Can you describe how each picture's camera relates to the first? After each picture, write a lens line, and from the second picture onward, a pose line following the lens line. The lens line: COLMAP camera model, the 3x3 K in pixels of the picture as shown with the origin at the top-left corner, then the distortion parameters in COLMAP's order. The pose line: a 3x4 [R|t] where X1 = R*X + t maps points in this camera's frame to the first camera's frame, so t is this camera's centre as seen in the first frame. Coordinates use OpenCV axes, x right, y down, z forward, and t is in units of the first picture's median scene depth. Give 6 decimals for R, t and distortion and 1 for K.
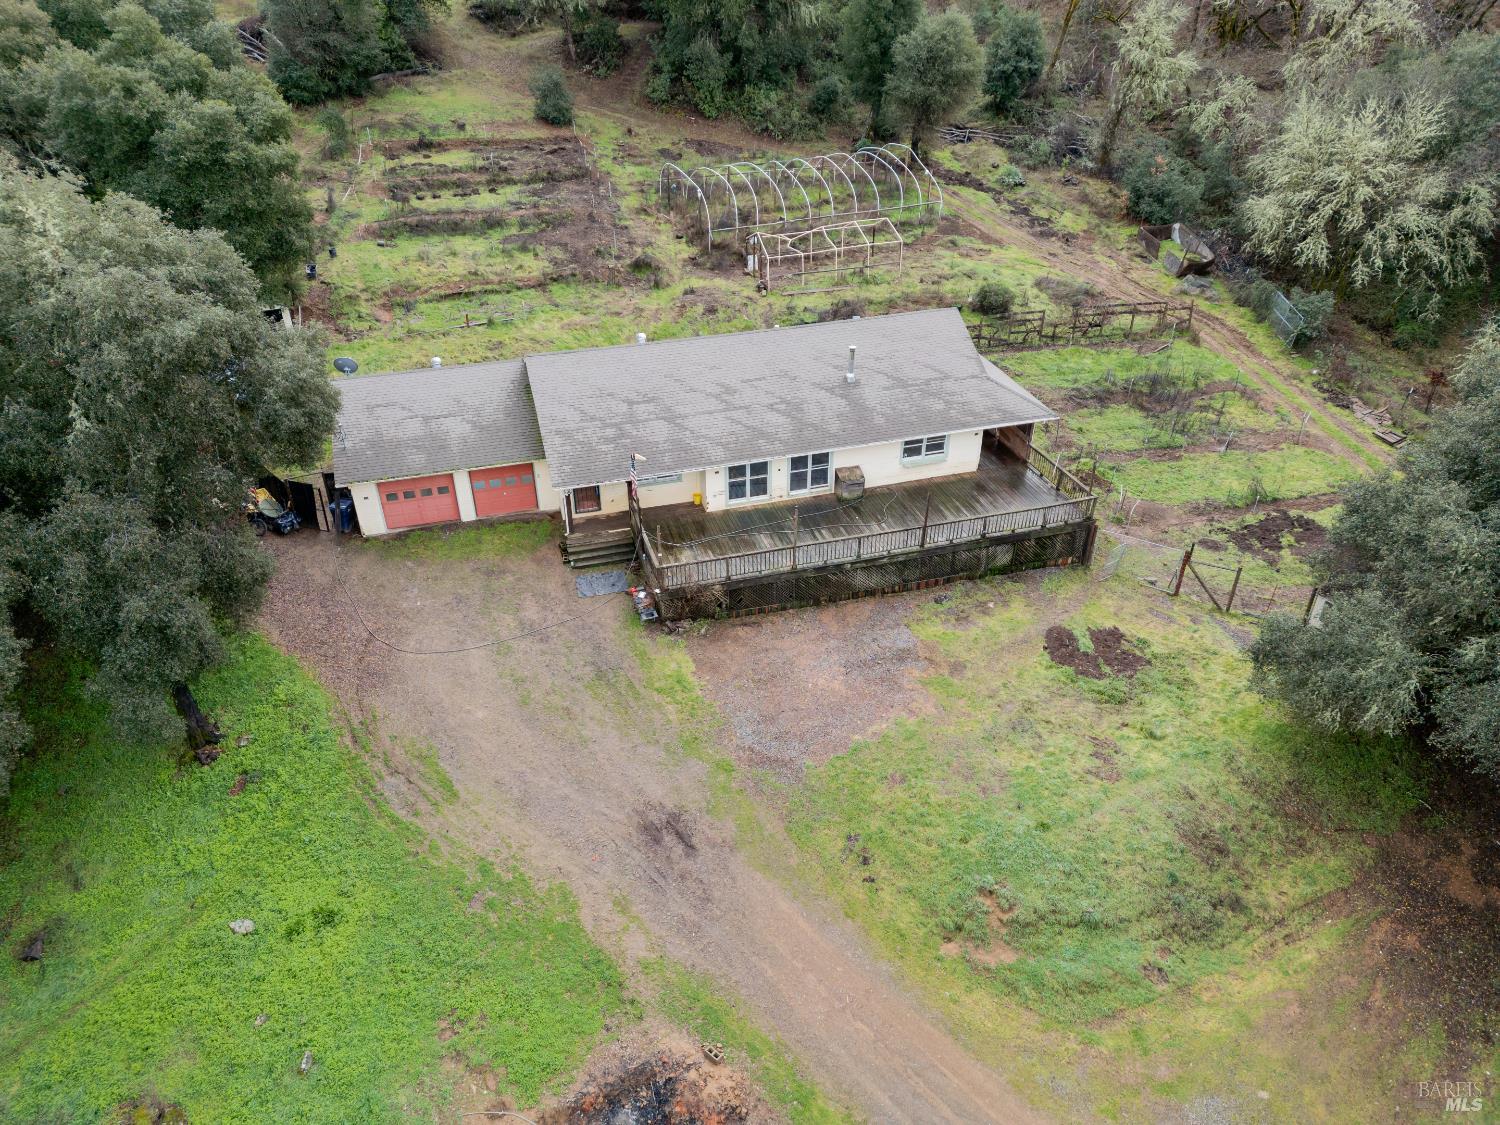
lens RADIAL K [[1043.8, 0, 752.2], [0, 1043.8, 562.9], [0, 0, 1]] dist [0.077138, -0.072021]
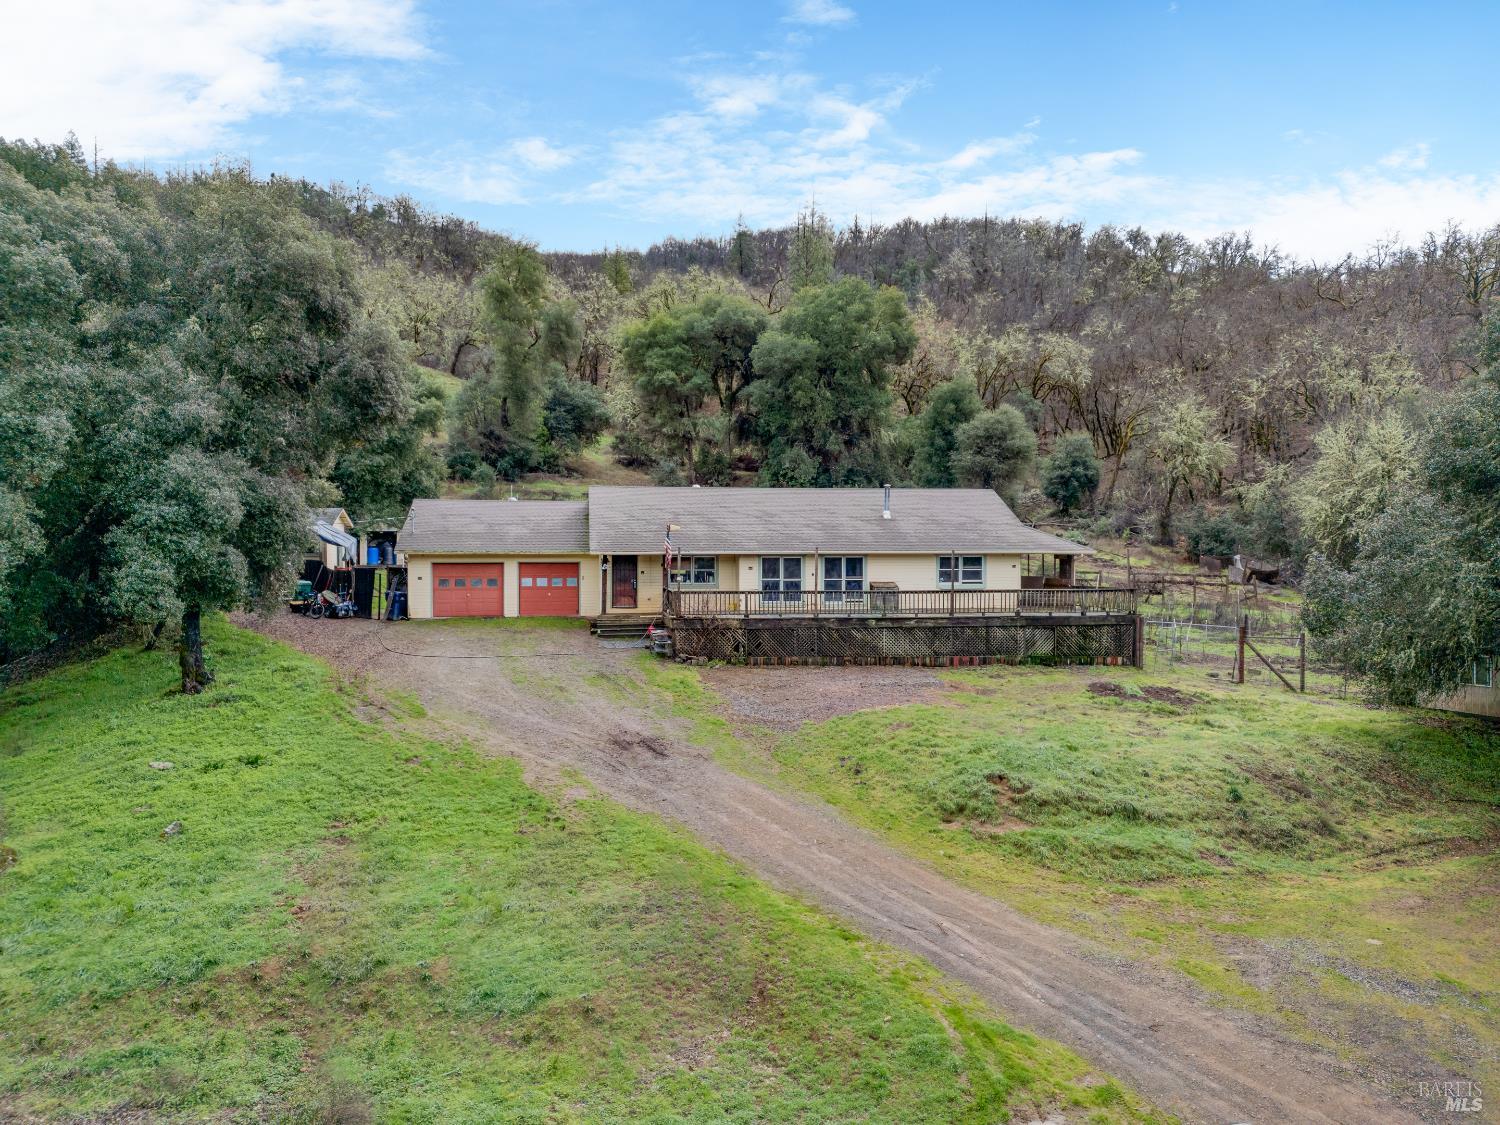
lens RADIAL K [[1043.8, 0, 752.2], [0, 1043.8, 562.9], [0, 0, 1]] dist [0.077138, -0.072021]
pose [[0.991848, 0.005425, -0.127311, 0.100182], [-0.072882, 0.843697, -0.531849, 0.462992], [0.104526, 0.536792, 0.837215, 0.139095]]
